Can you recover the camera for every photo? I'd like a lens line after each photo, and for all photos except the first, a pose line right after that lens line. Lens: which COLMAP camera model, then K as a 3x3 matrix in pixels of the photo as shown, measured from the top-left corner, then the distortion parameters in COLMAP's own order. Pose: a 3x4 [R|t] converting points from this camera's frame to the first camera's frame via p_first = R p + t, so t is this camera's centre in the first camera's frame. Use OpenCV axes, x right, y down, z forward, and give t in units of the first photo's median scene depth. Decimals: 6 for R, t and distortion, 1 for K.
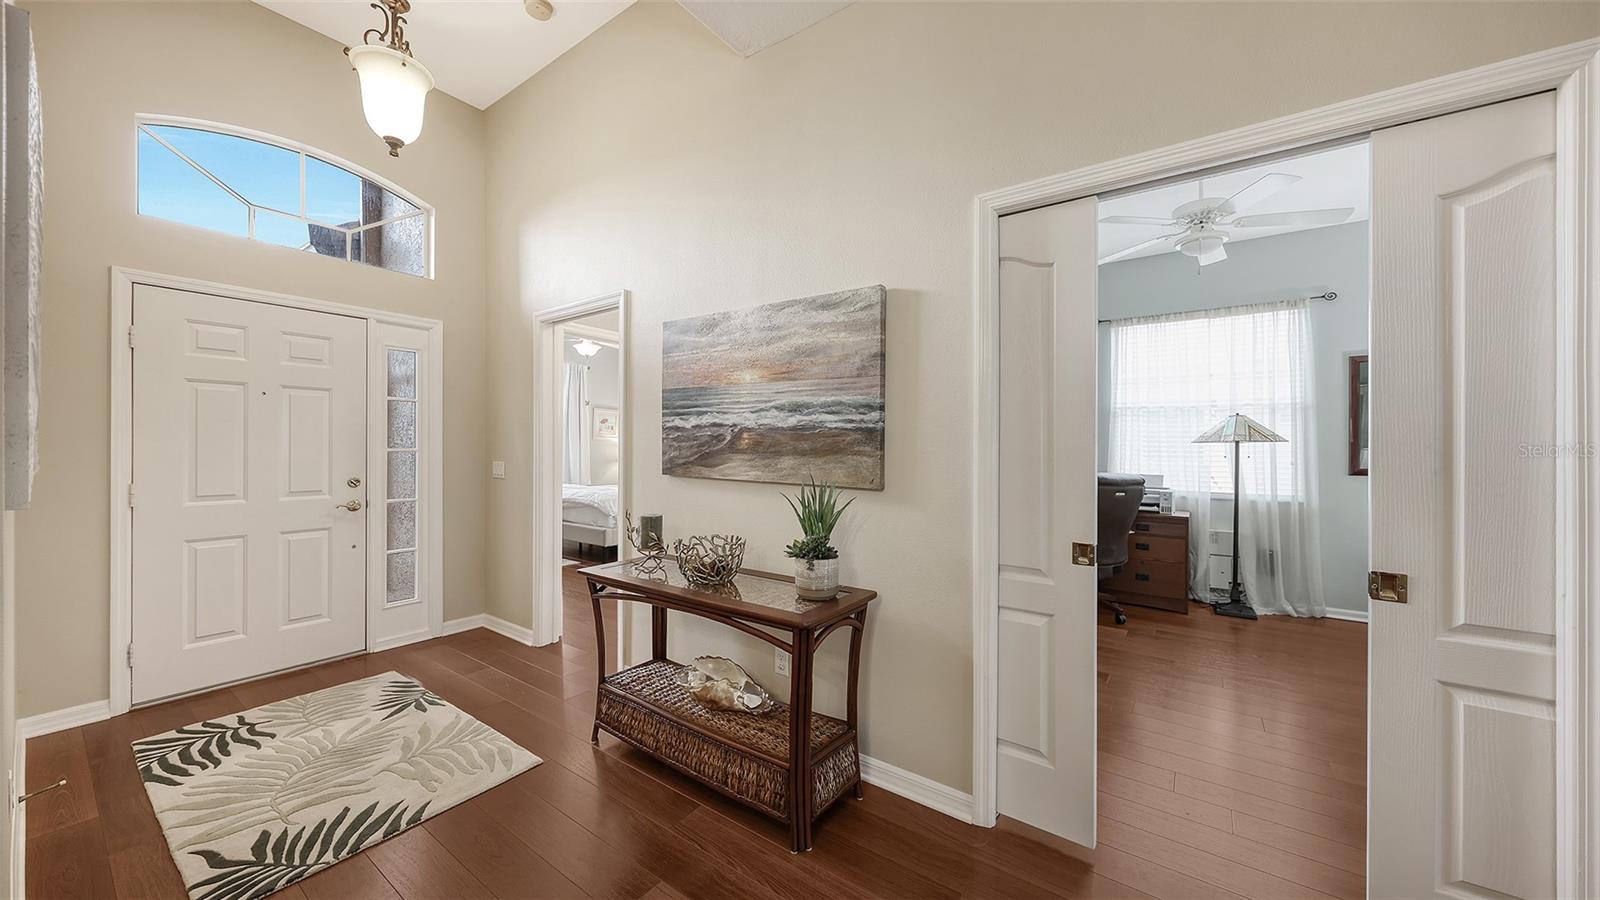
lens RADIAL K [[548.3, 0, 801.5], [0, 548.3, 445.0], [0, 0, 1]] dist [0.001042, 0.000021]
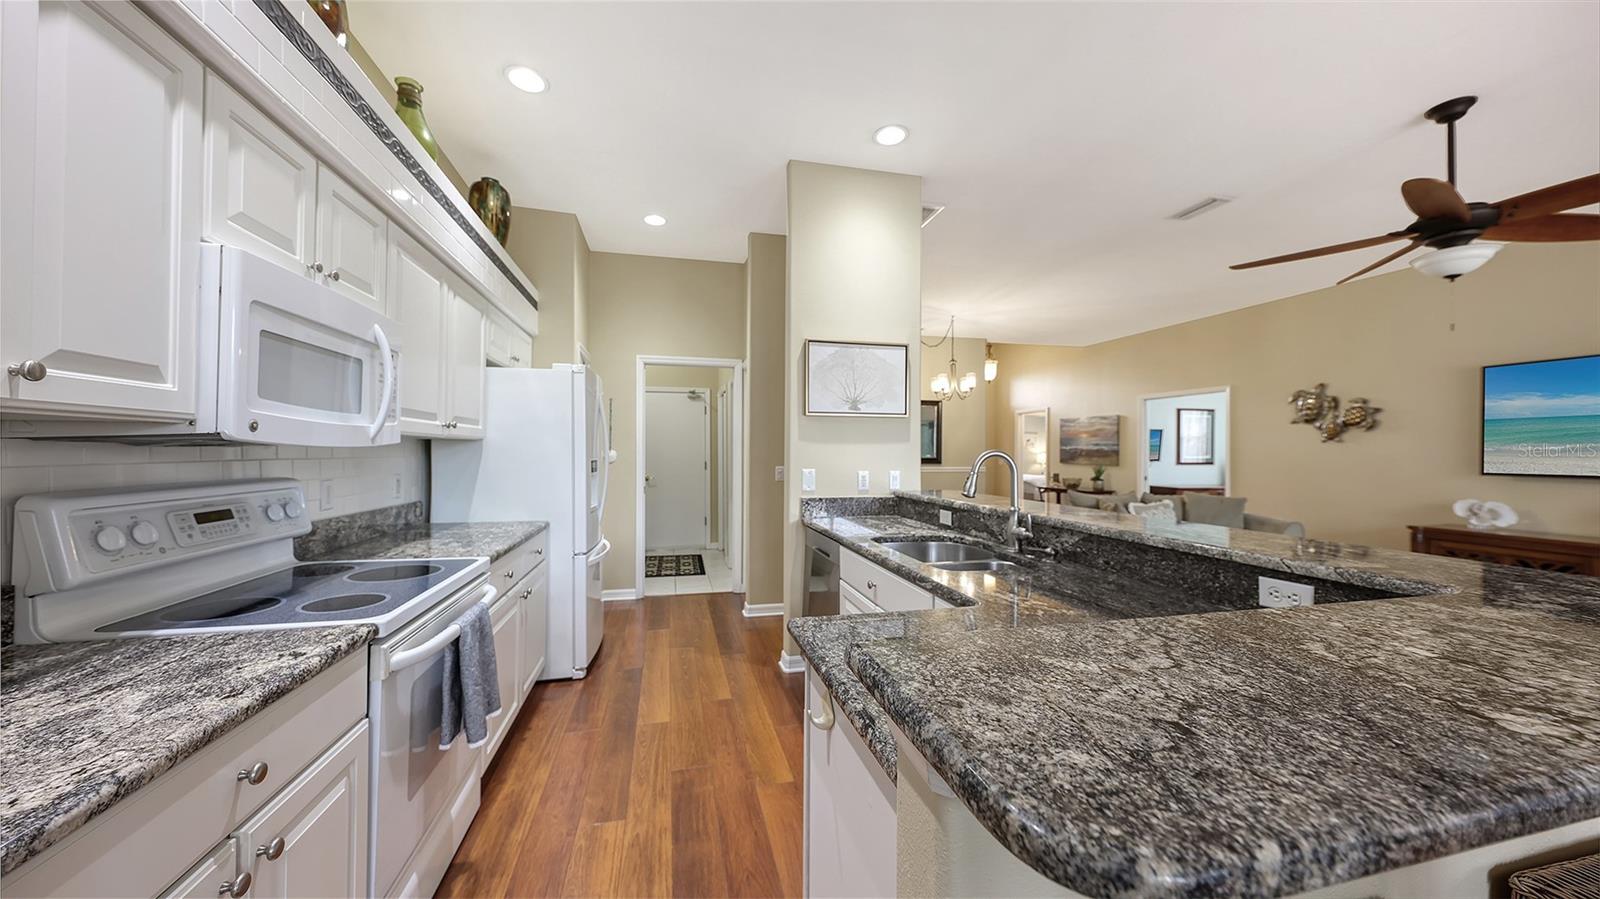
lens RADIAL K [[548.3, 0, 795.7], [0, 548.3, 448.4], [0, 0, 1]] dist [0.001042, 0.000021]
pose [[0.758309, -0.006204, -0.651865, 0.911769], [0.001137, 0.999966, -0.008194, -0.013674], [0.651894, 0.005472, 0.758291, -3.335835]]
